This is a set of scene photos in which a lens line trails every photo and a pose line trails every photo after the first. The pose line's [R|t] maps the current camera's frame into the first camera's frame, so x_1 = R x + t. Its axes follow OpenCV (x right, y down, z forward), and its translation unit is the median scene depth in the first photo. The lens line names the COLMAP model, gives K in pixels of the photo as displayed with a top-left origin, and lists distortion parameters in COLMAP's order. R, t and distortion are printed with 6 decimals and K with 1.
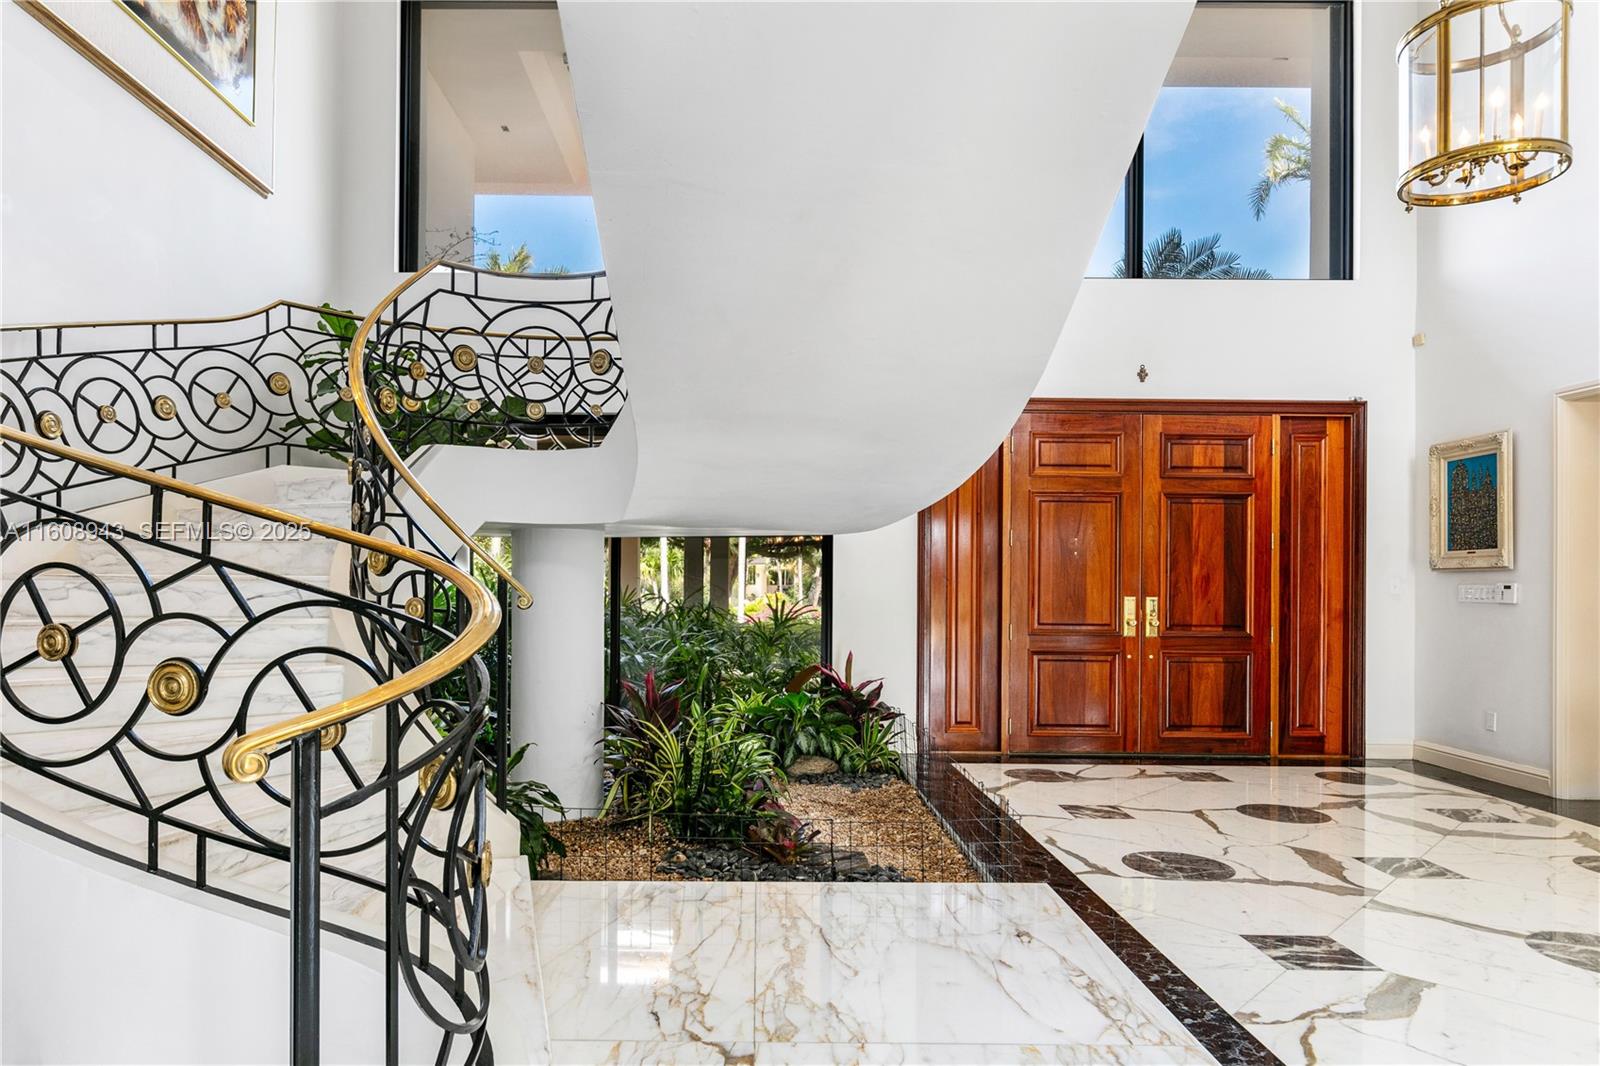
lens RADIAL K [[993.2, 0, 753.6], [0, 993.2, 569.6], [0, 0, 1]] dist [0.001280, -0.000781]
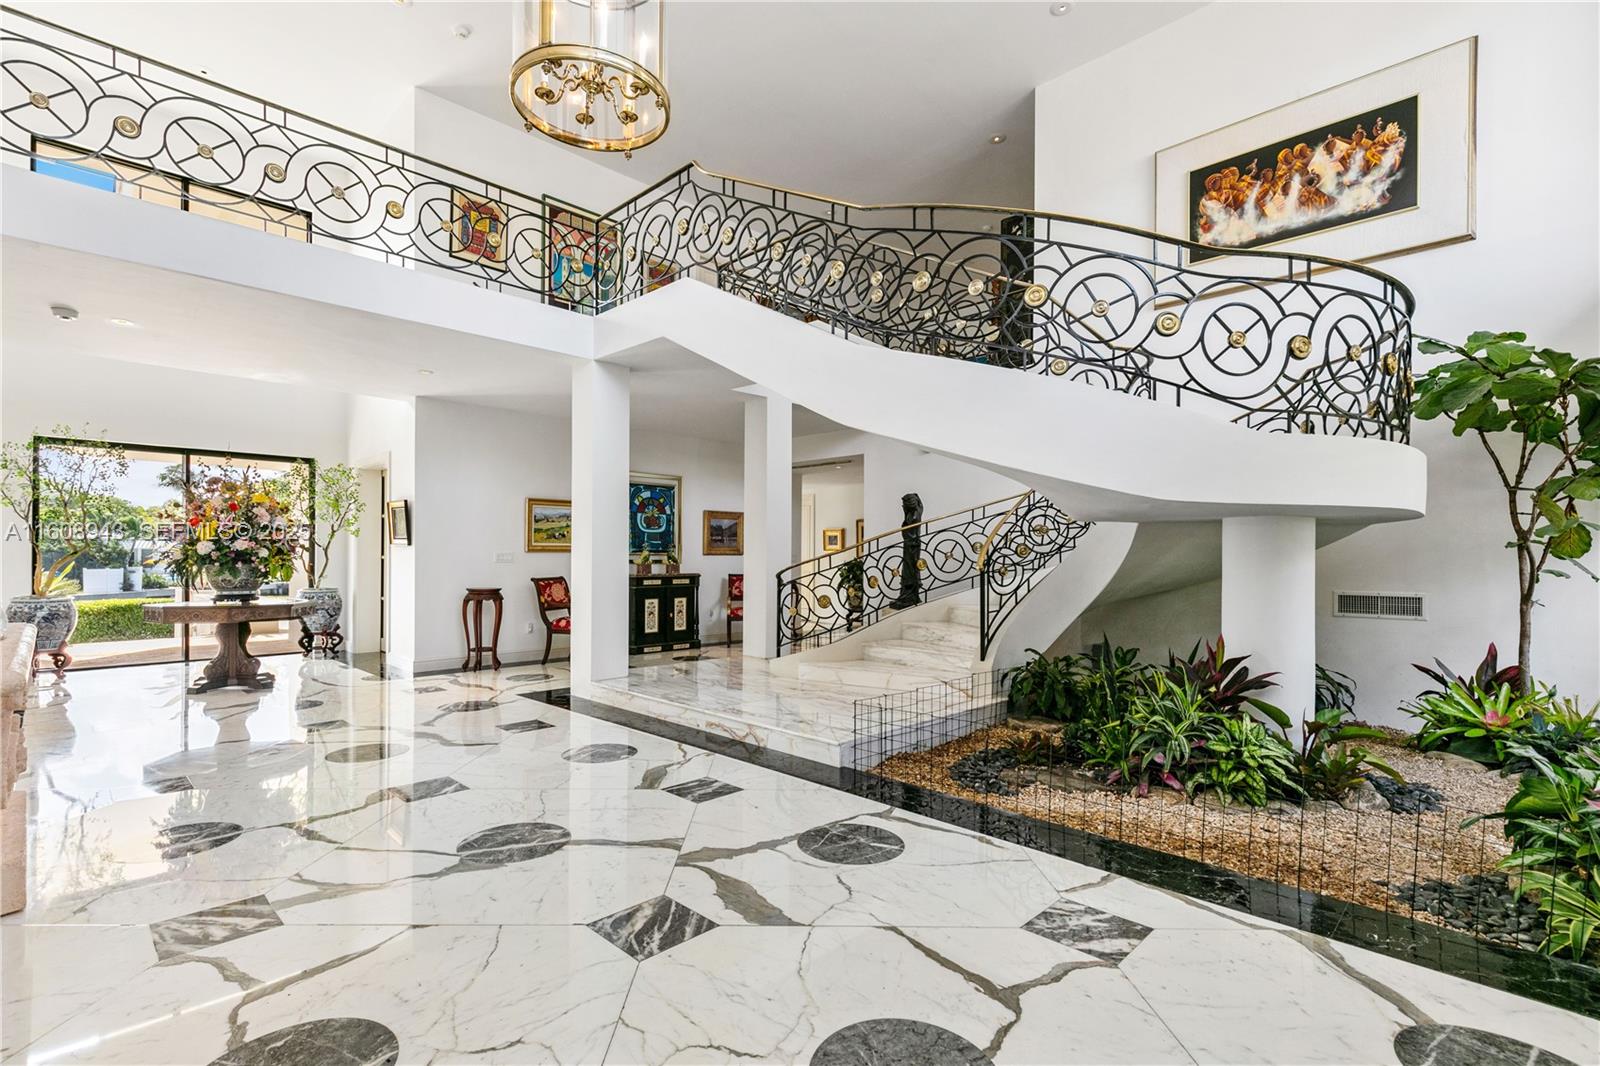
lens RADIAL K [[741.4, 0, 786.5], [0, 741.4, 556.4], [0, 0, 1]] dist [0.009054, -0.001893]
pose [[-0.711387, -0.014178, -0.702658, 0.986135], [-0.002513, 0.999841, -0.017629, 0.027790], [0.702796, -0.010775, -0.711309, 1.472984]]
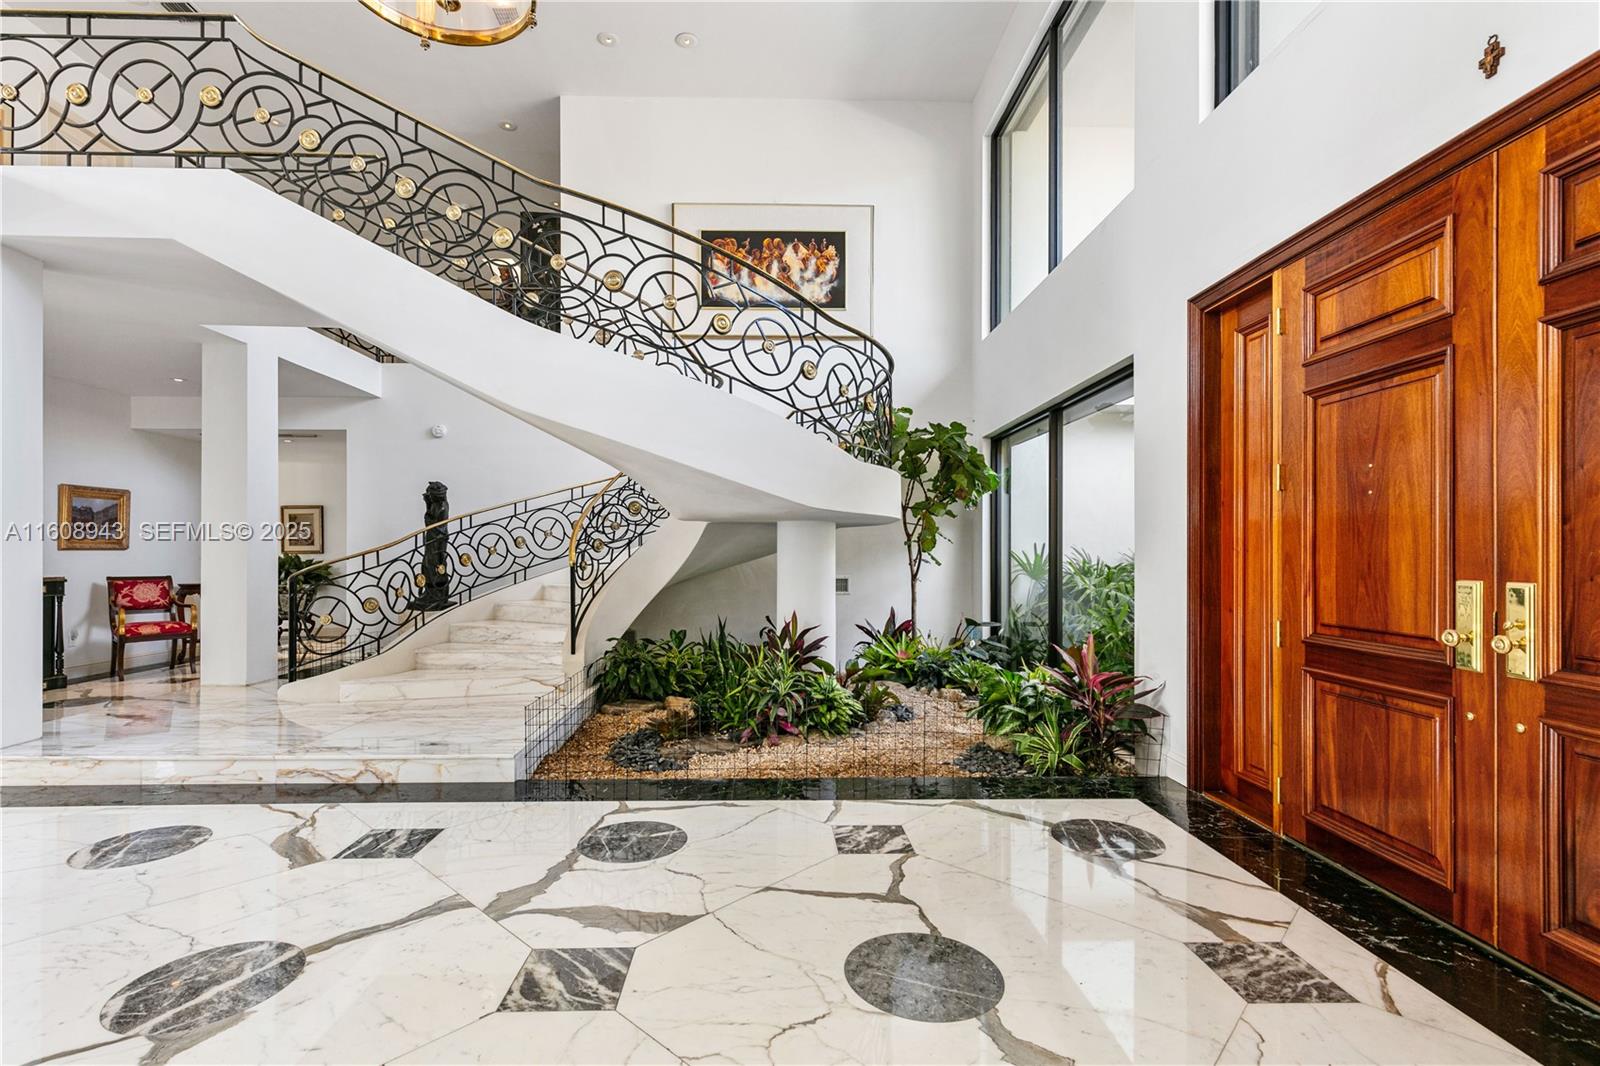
lens RADIAL K [[741.4, 0, 779.5], [0, 741.4, 549.8], [0, 0, 1]] dist [0.009054, -0.001893]
pose [[0.016346, -0.014090, -0.999767, 1.155658], [0.012200, 0.999829, -0.013892, 0.024207], [0.999792, -0.011970, 0.016515, 1.129460]]
